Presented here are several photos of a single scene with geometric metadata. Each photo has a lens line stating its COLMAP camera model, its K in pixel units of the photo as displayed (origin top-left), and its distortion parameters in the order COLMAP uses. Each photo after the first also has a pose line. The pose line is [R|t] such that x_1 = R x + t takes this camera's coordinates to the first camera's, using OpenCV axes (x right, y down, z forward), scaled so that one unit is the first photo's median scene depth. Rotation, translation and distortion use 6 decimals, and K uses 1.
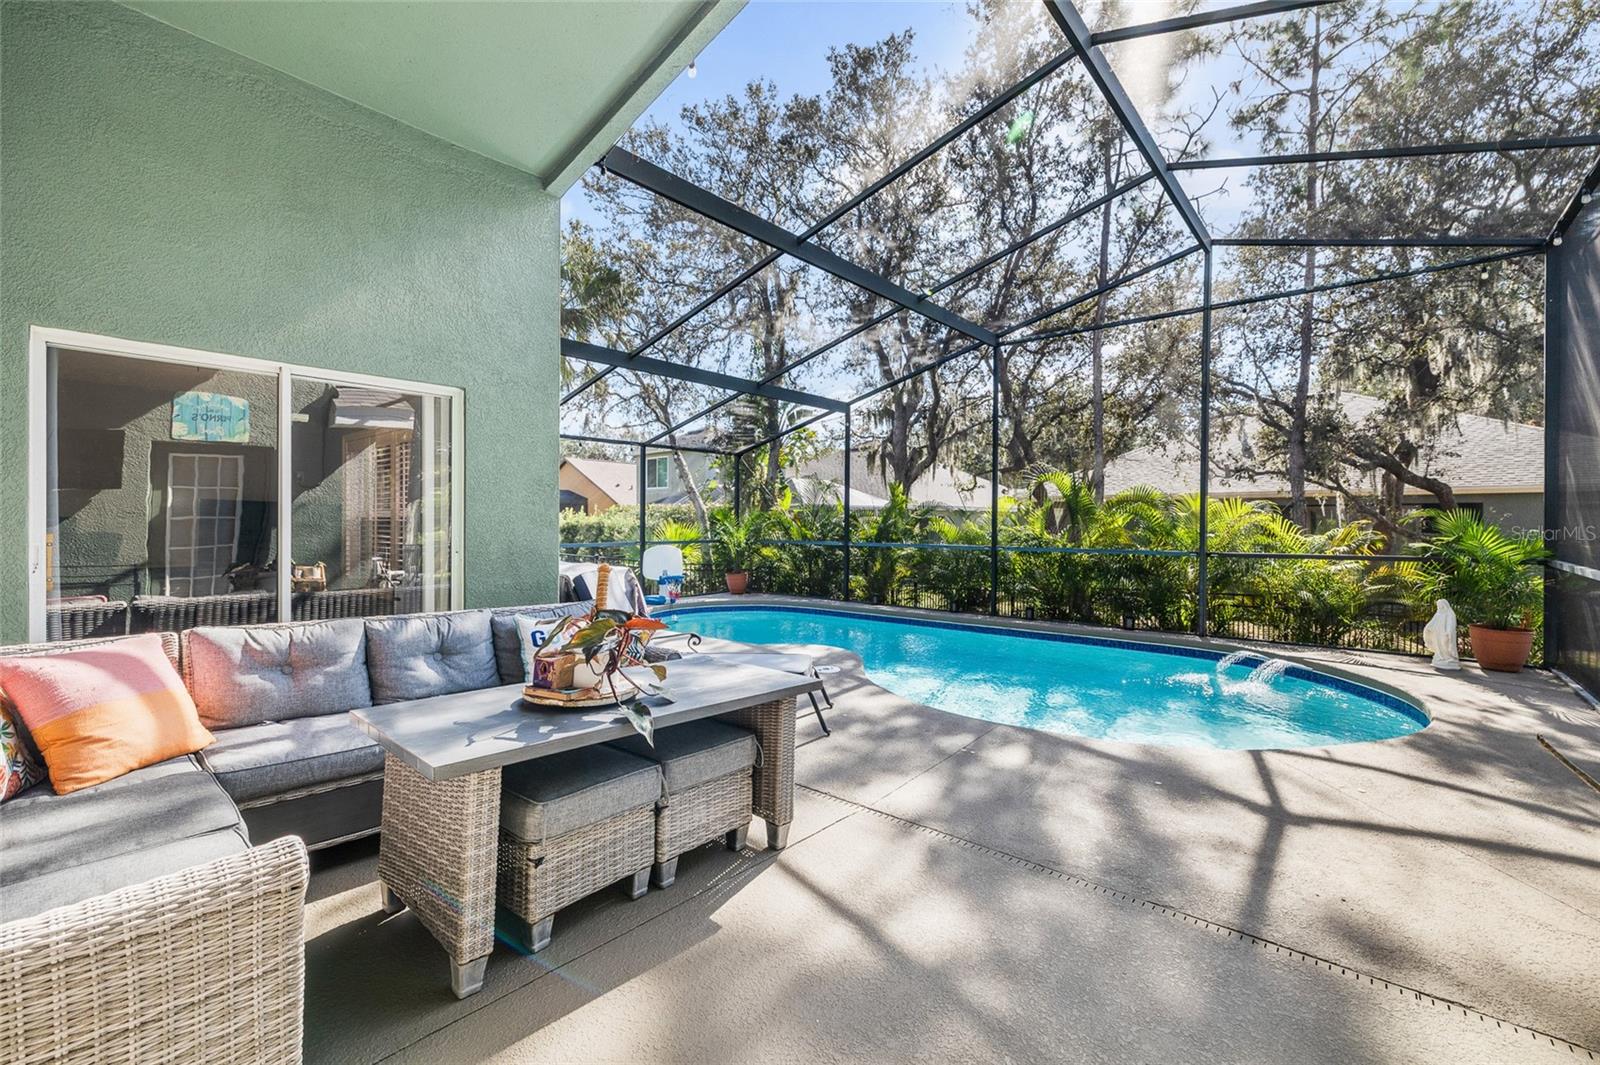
lens RADIAL K [[667.1, 0, 793.7], [0, 667.1, 537.0], [0, 0, 1]] dist [0.002651, 0.000119]
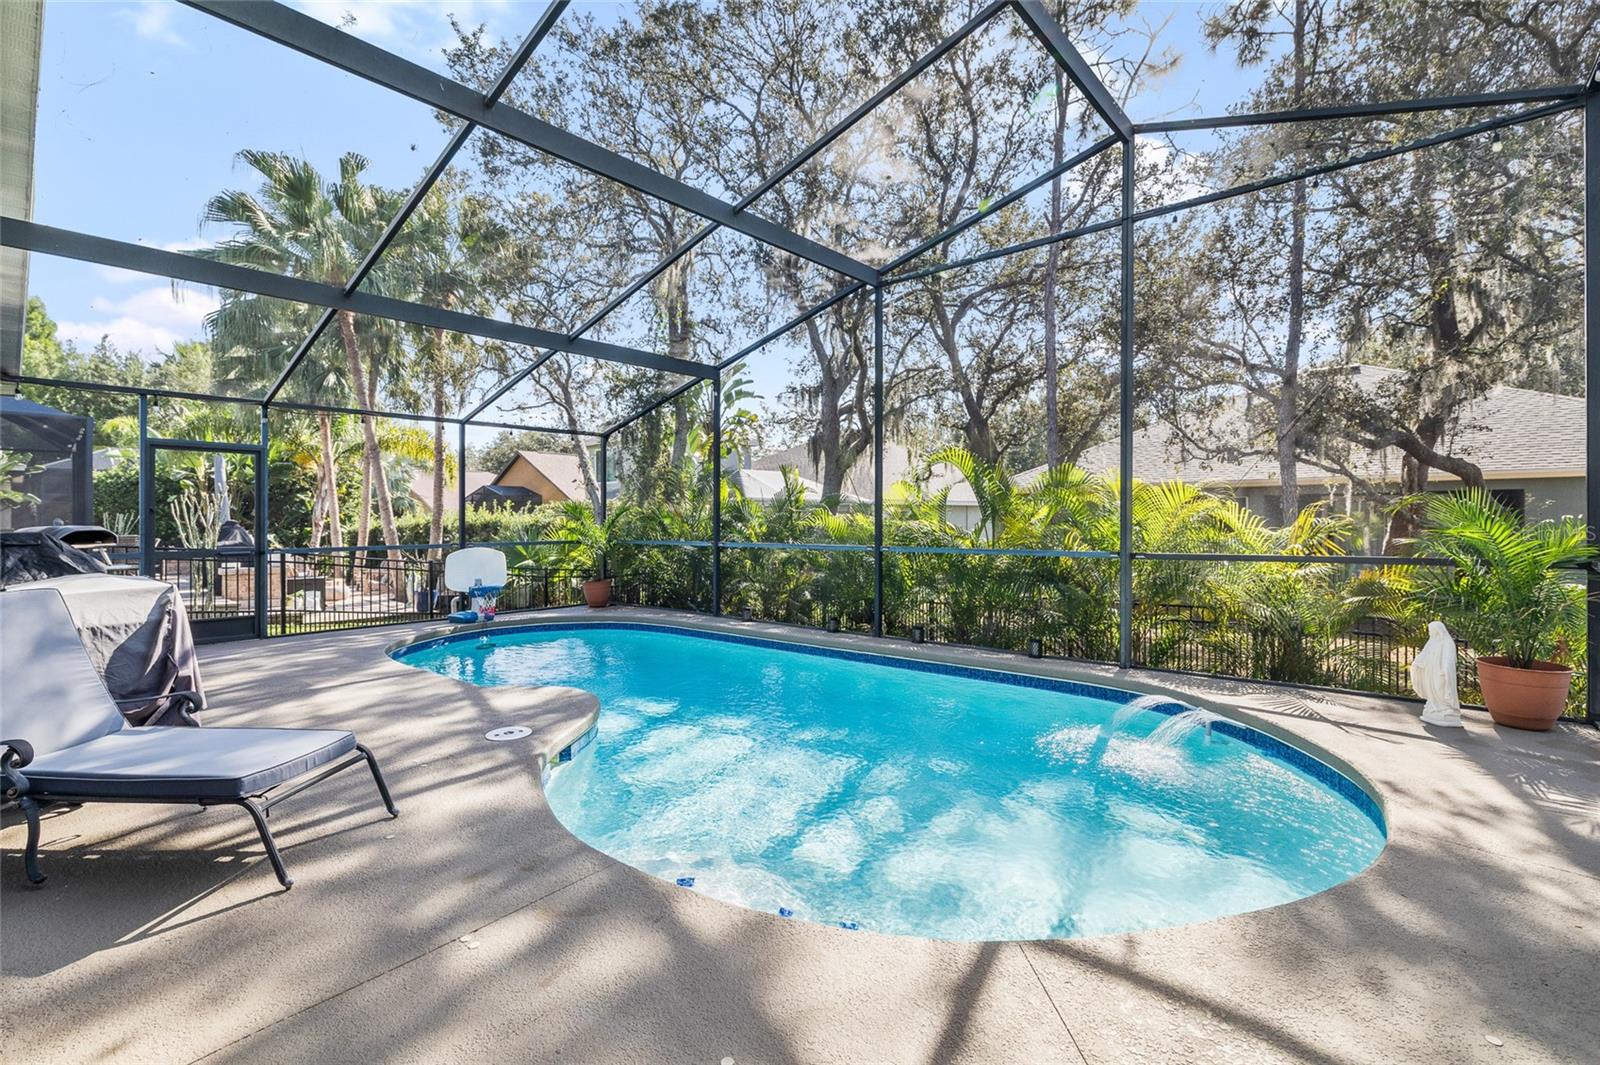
lens RADIAL K [[708.1, 0, 800.0], [0, 708.1, 532.5], [0, 0, 1]] dist [-0.001179, -0.000040]
pose [[0.999947, -0.007440, -0.007137, 0.168929], [0.007397, 0.999955, -0.005987, 0.001630], [0.007181, 0.005934, 0.999957, 0.142605]]
